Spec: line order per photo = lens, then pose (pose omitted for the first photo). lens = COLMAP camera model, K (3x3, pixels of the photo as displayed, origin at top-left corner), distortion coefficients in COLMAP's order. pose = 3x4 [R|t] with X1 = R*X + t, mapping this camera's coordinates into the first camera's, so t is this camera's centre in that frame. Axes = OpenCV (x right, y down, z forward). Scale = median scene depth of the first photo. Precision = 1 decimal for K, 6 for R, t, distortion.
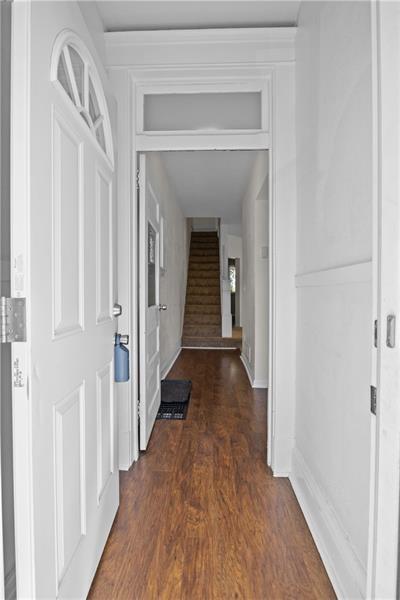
lens RADIAL K [[298.6, 0, 200.0], [0, 298.6, 300.0], [0, 0, 1]] dist [-0.014515, -0.000049]
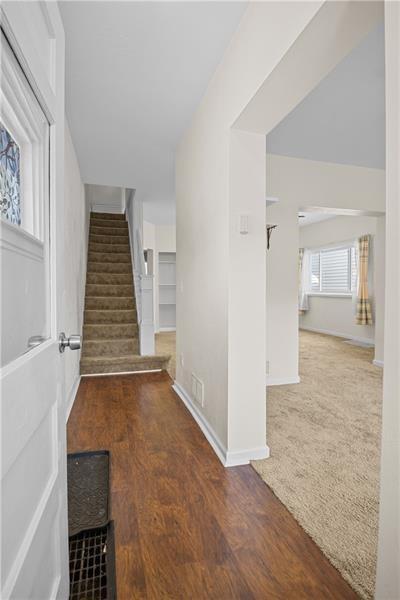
lens RADIAL K [[298.6, 0, 200.0], [0, 298.6, 300.0], [0, 0, 1]] dist [-0.014515, -0.000049]
pose [[0.943588, -0.009694, 0.330979, -0.025047], [0.007243, 0.999936, 0.008636, -0.010514], [-0.331041, -0.005752, 0.943599, 0.269218]]
